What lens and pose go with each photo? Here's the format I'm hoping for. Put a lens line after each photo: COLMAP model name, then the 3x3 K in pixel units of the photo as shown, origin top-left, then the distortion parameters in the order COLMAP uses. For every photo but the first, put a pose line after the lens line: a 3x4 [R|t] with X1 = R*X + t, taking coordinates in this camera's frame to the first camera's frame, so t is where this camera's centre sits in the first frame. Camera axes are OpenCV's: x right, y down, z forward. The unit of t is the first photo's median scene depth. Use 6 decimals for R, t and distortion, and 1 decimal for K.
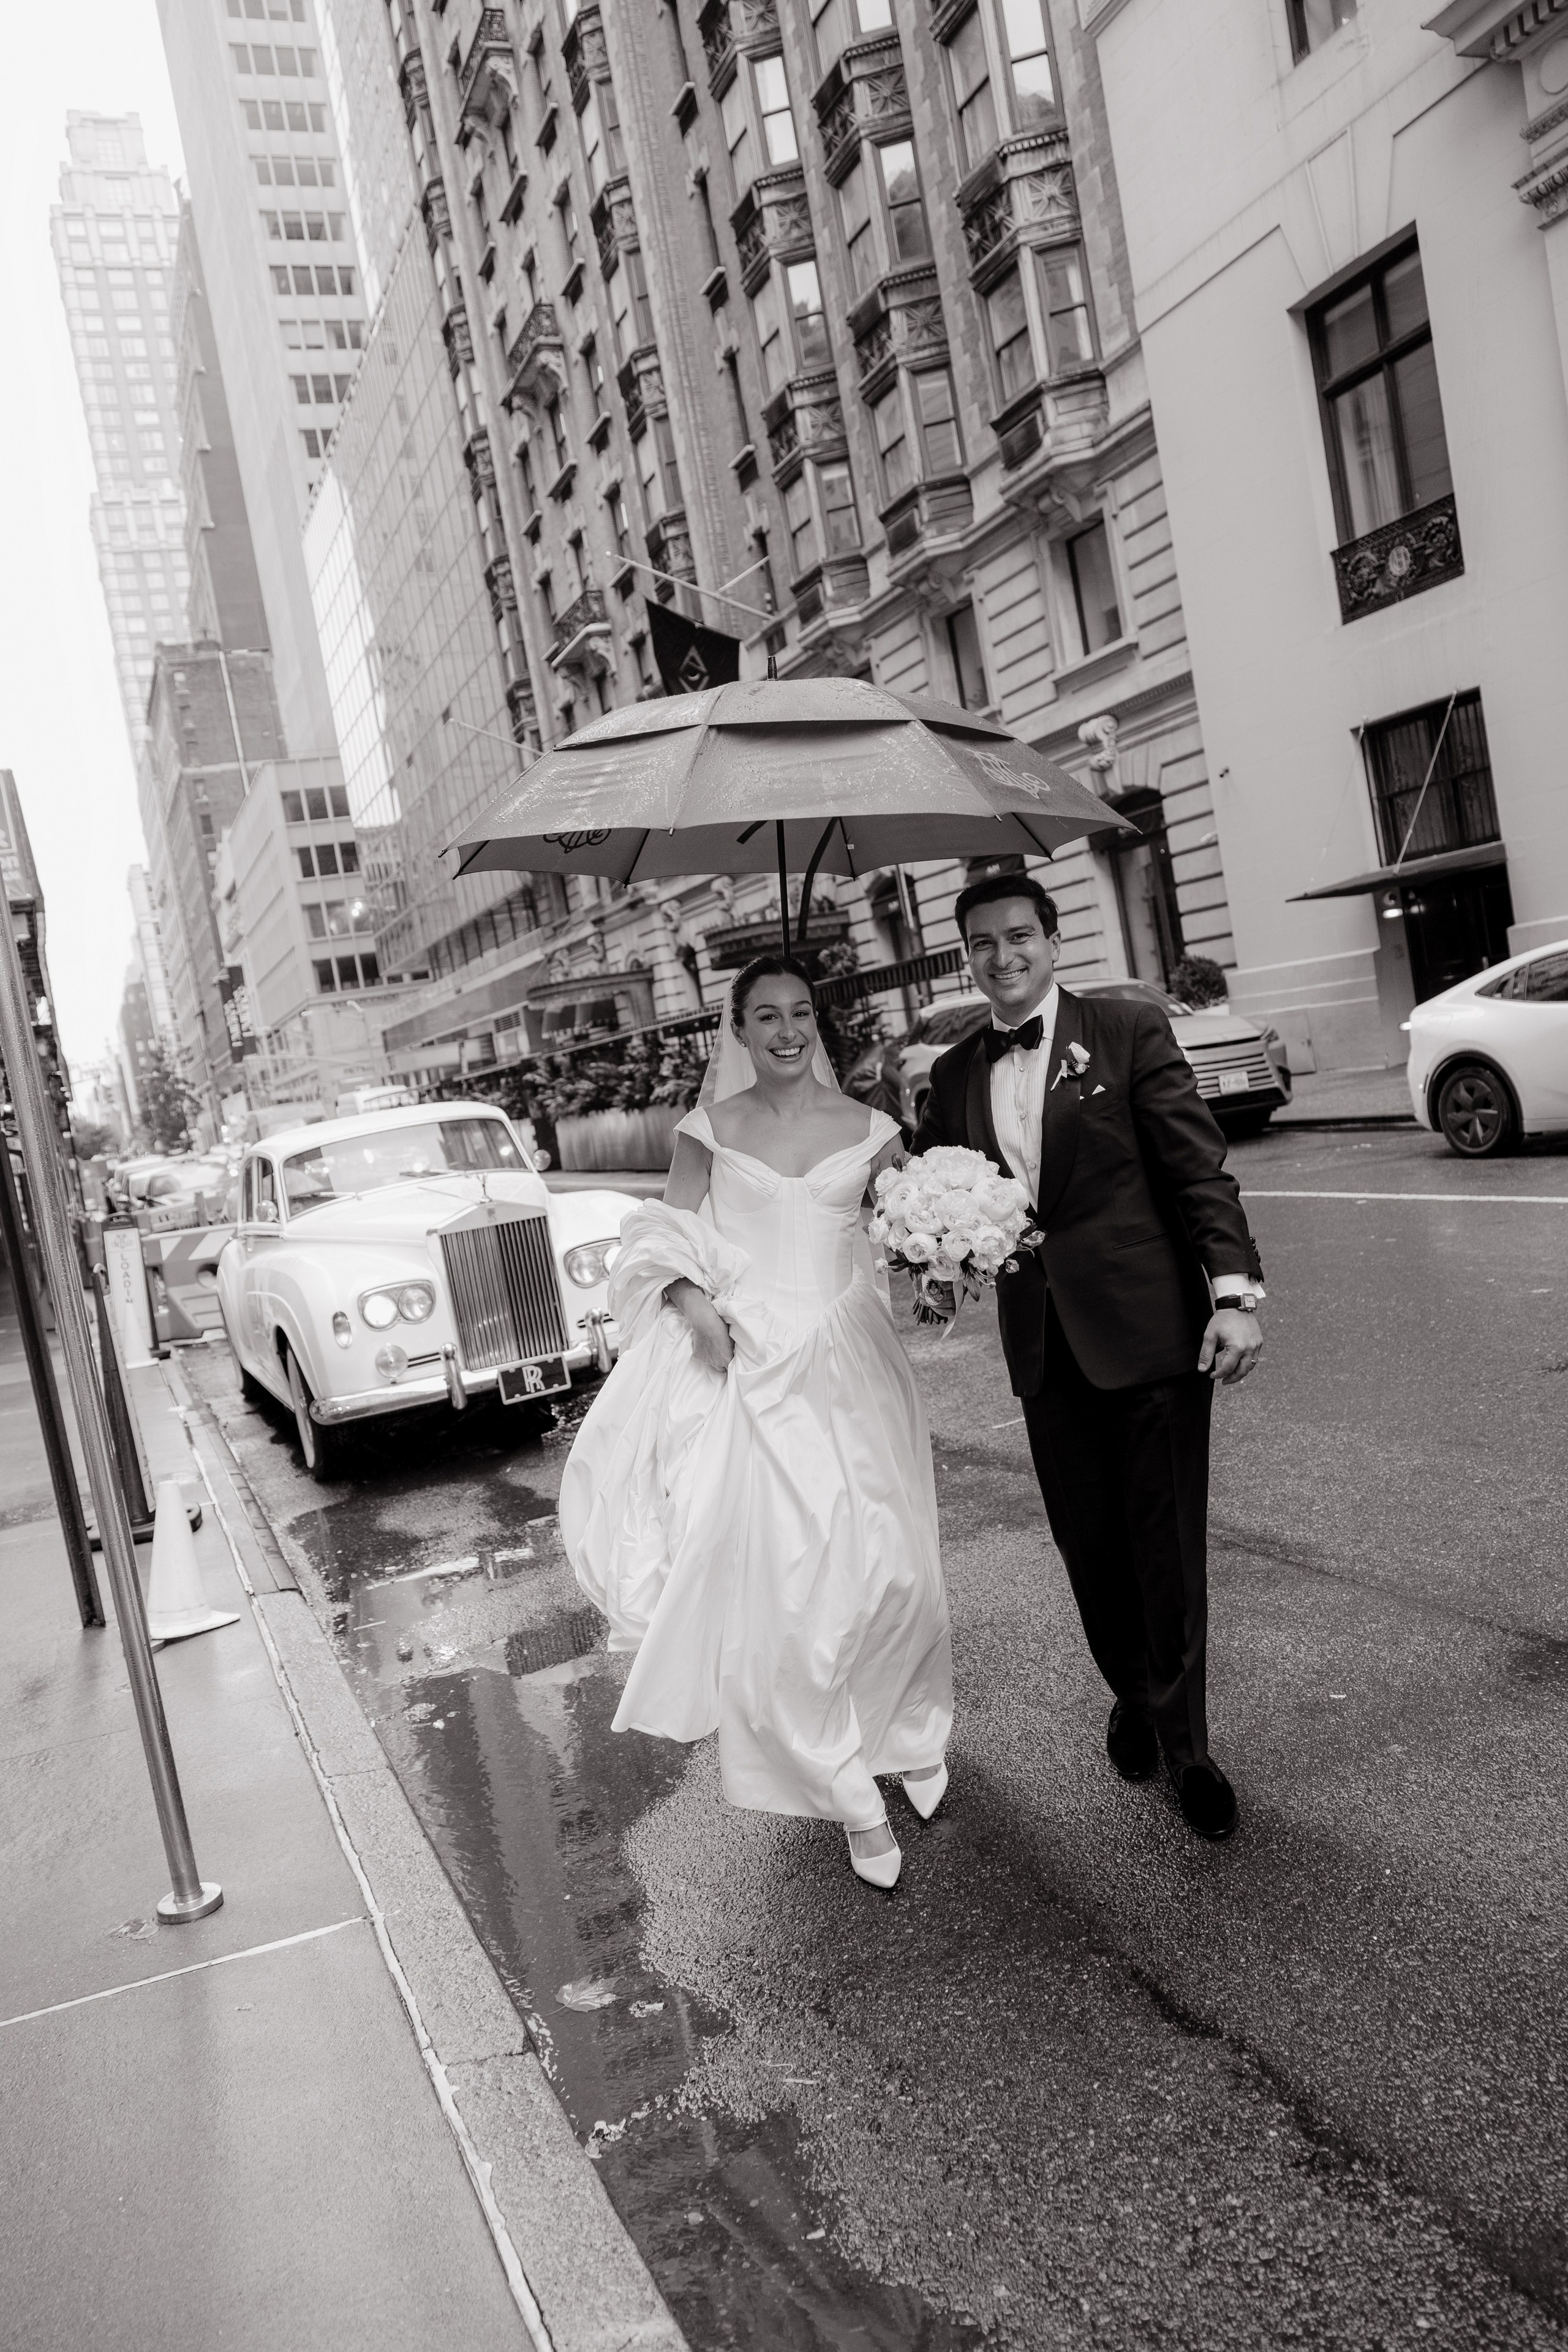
lens RADIAL K [[1832.9, 0, 784.0], [0, 1832.9, 1176.0], [0, 0, 1]] dist [0.002934, 0.006370]
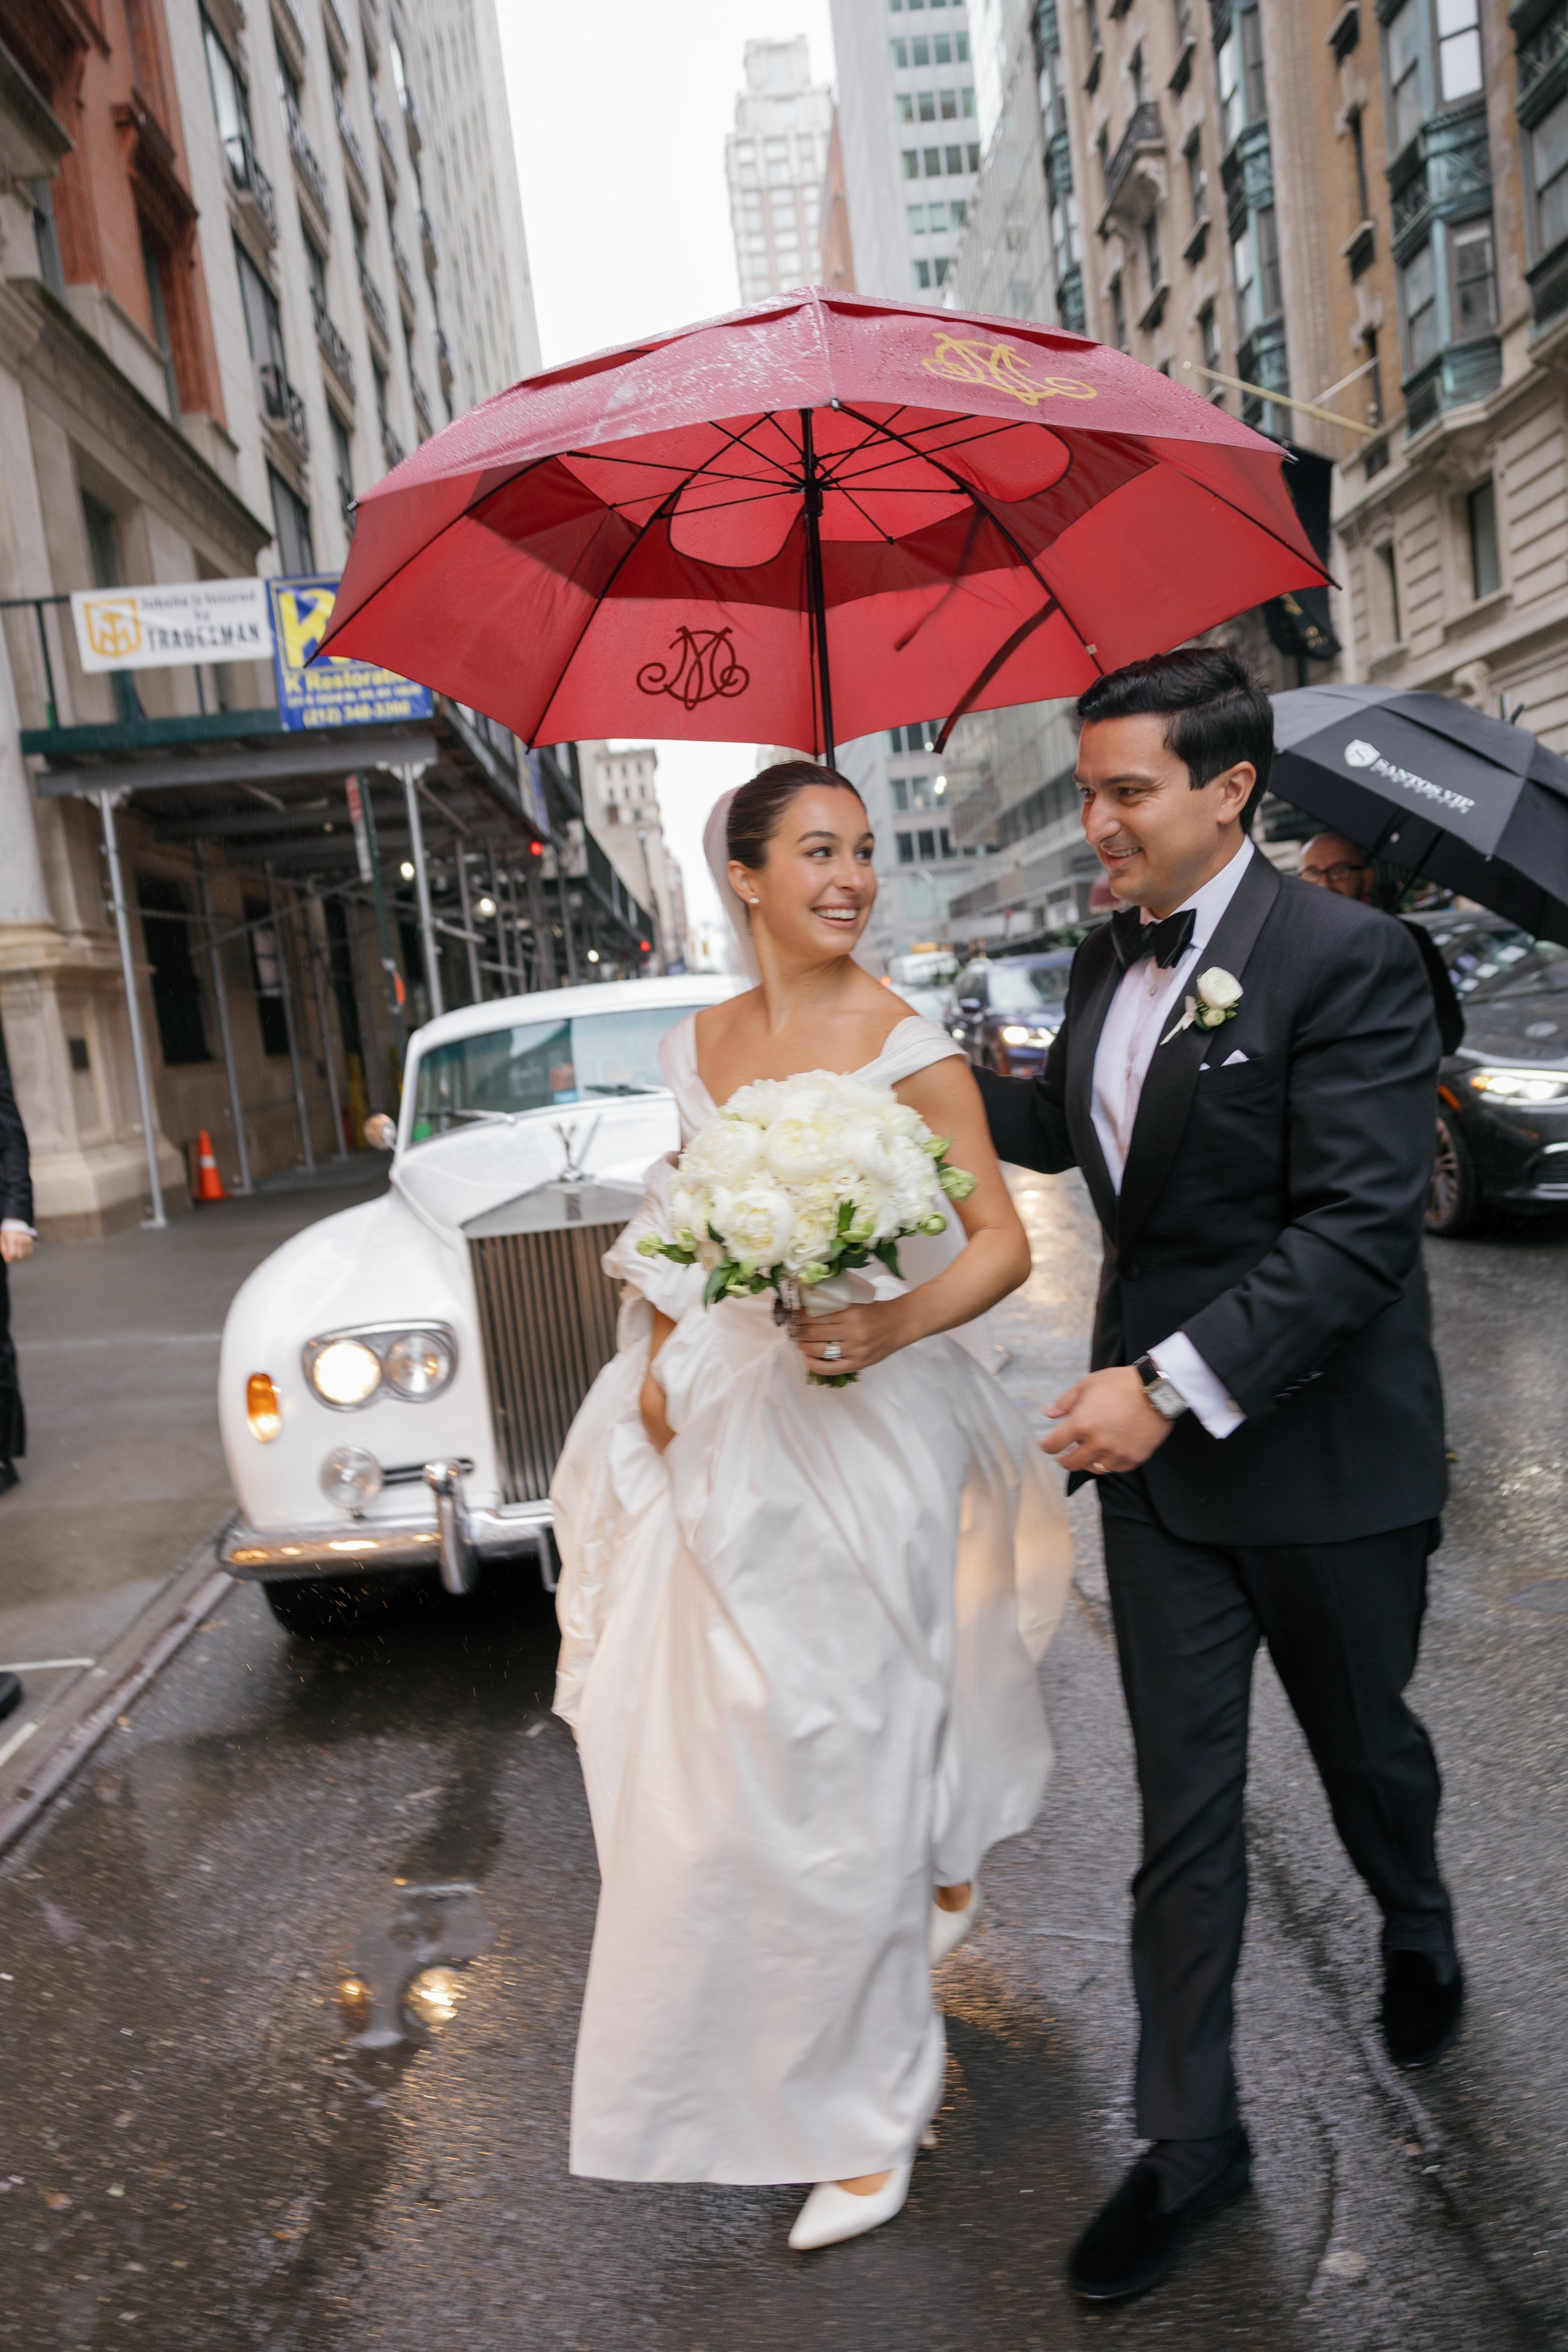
lens RADIAL K [[1657.4, 0, 745.8], [0, 1657.4, 1178.2], [0, 0, 1]] dist [0.005328, -0.002129]
pose [[0.938470, 0.094512, -0.332176, 0.008325], [-0.066564, 0.993291, 0.094559, -0.007596], [0.338885, -0.066630, 0.938466, 0.136137]]
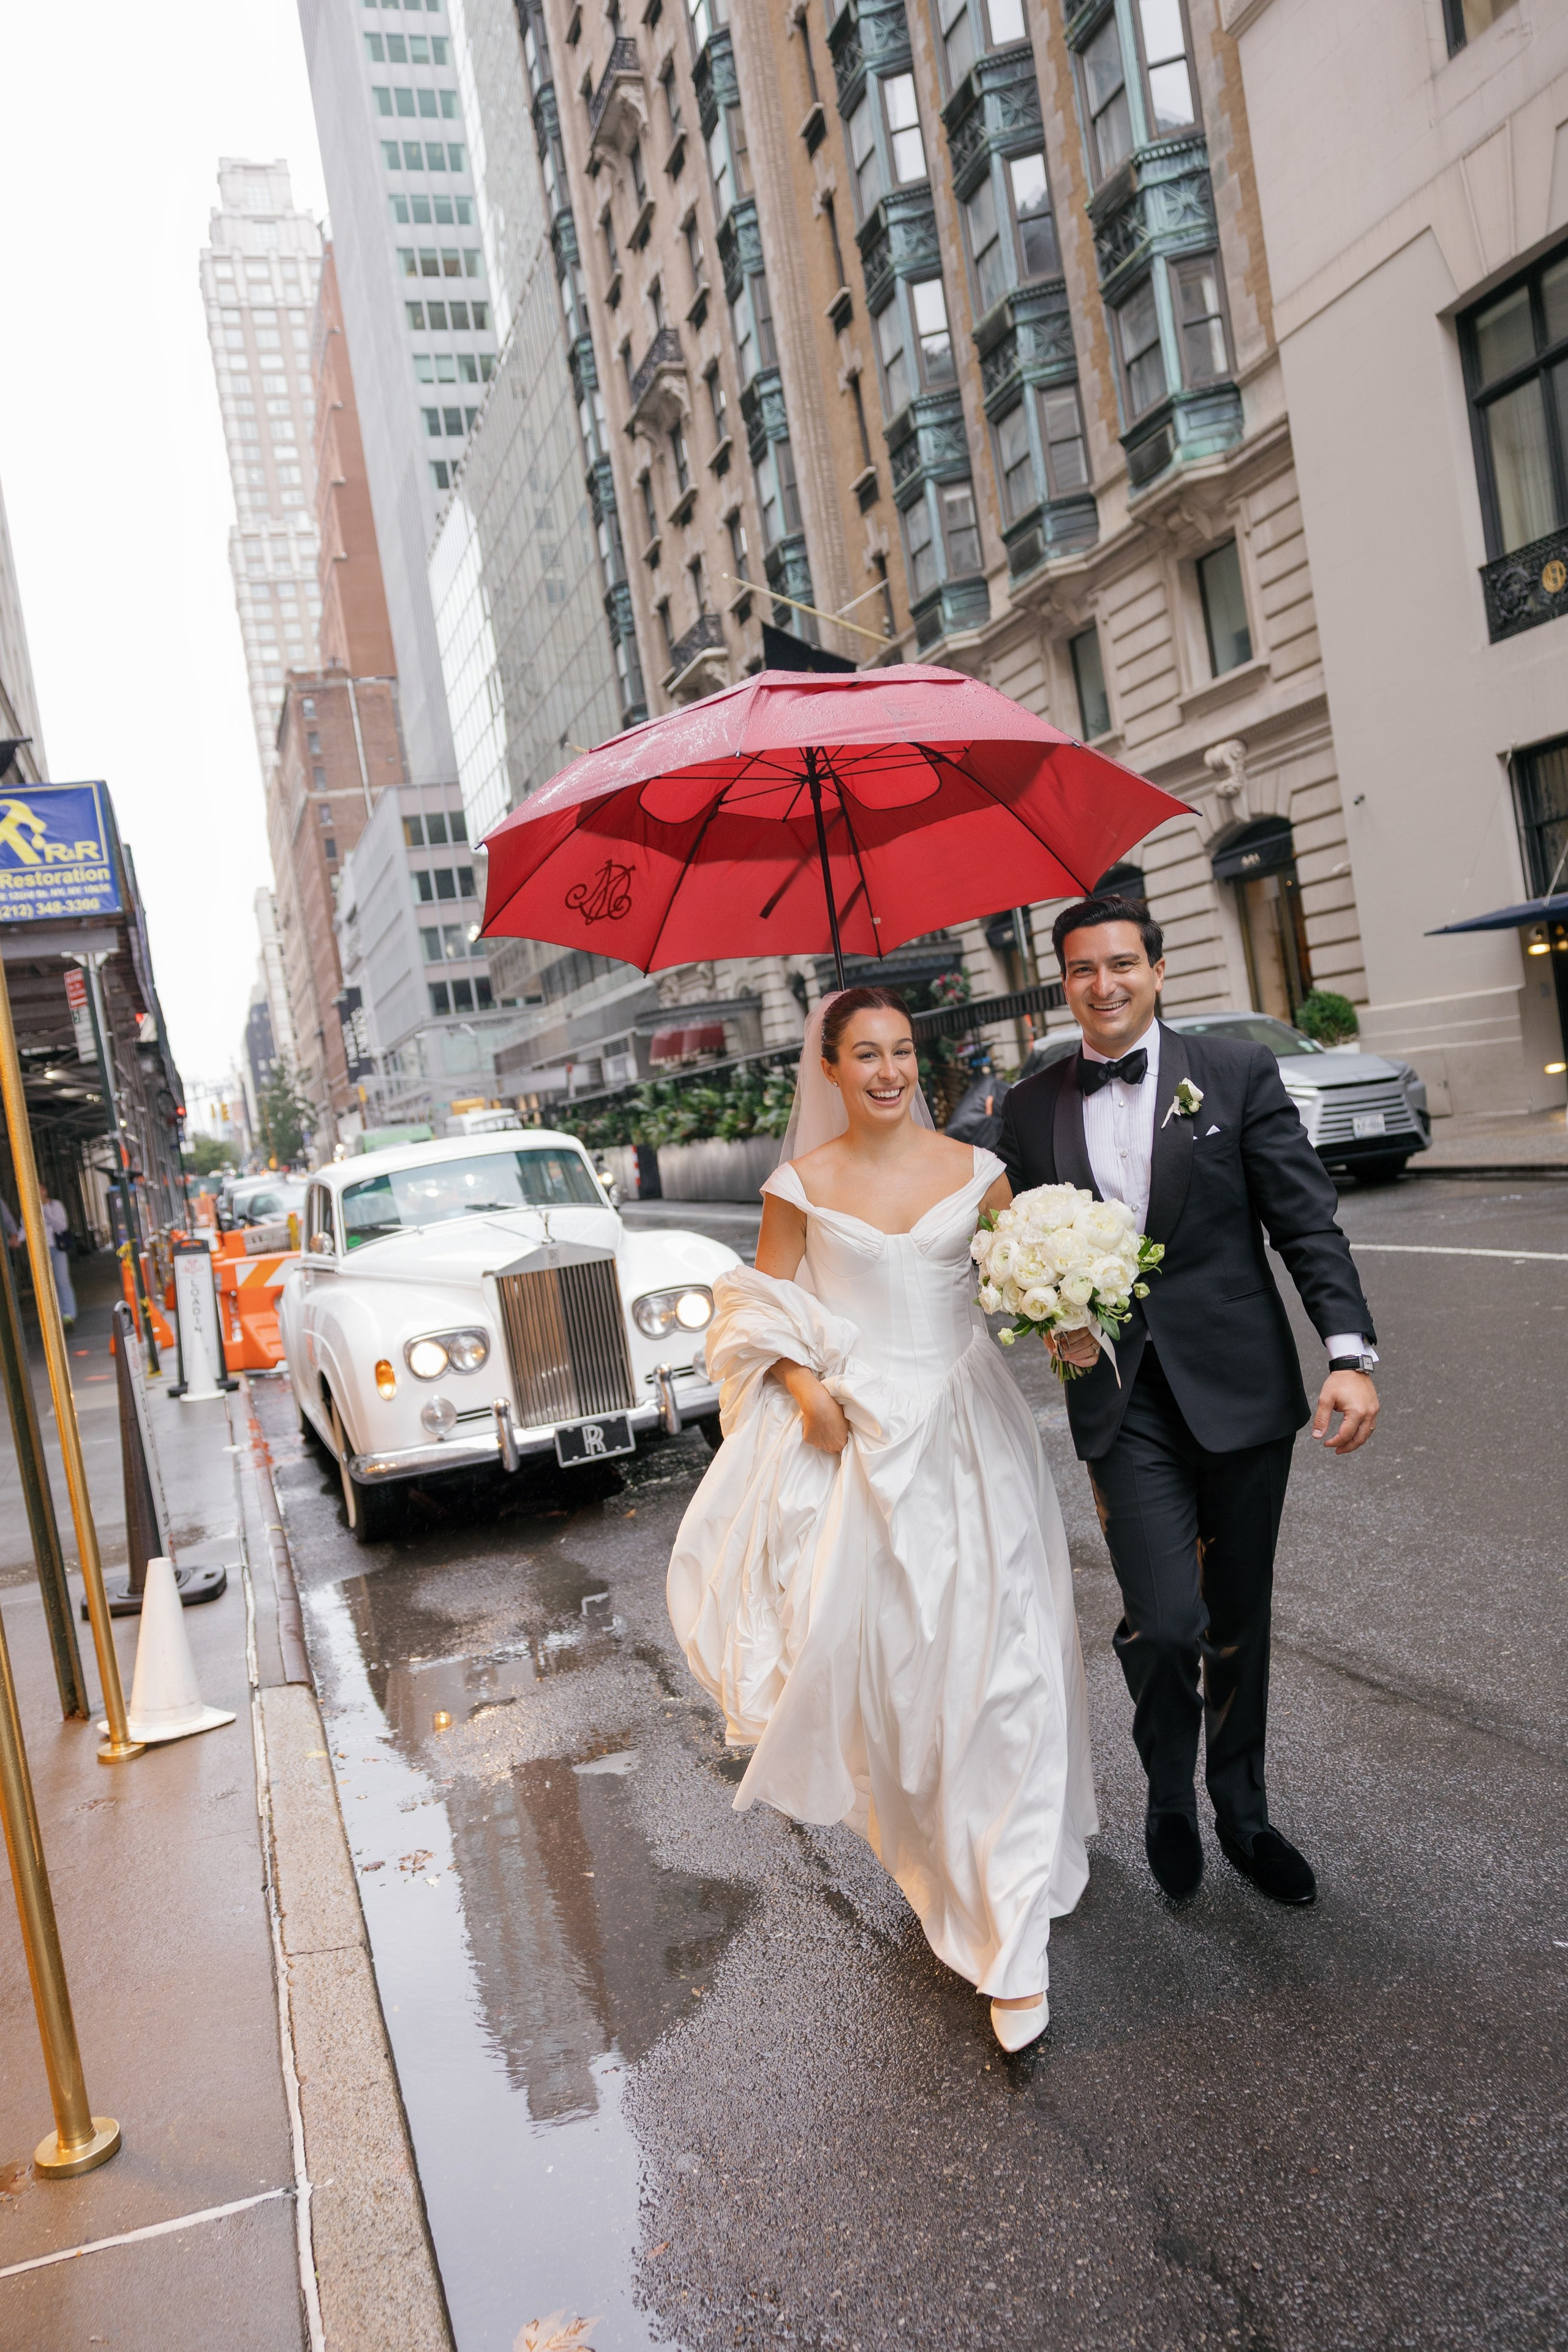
lens RADIAL K [[1832.7, 0, 783.9], [0, 1832.7, 1166.0], [0, 0, 1]] dist [-0.000541, 0.006390]
pose [[0.997960, 0.022340, -0.059799, 0.001780], [-0.023628, 0.999502, -0.020919, -0.001712], [0.059302, 0.022289, 0.997991, 0.022920]]
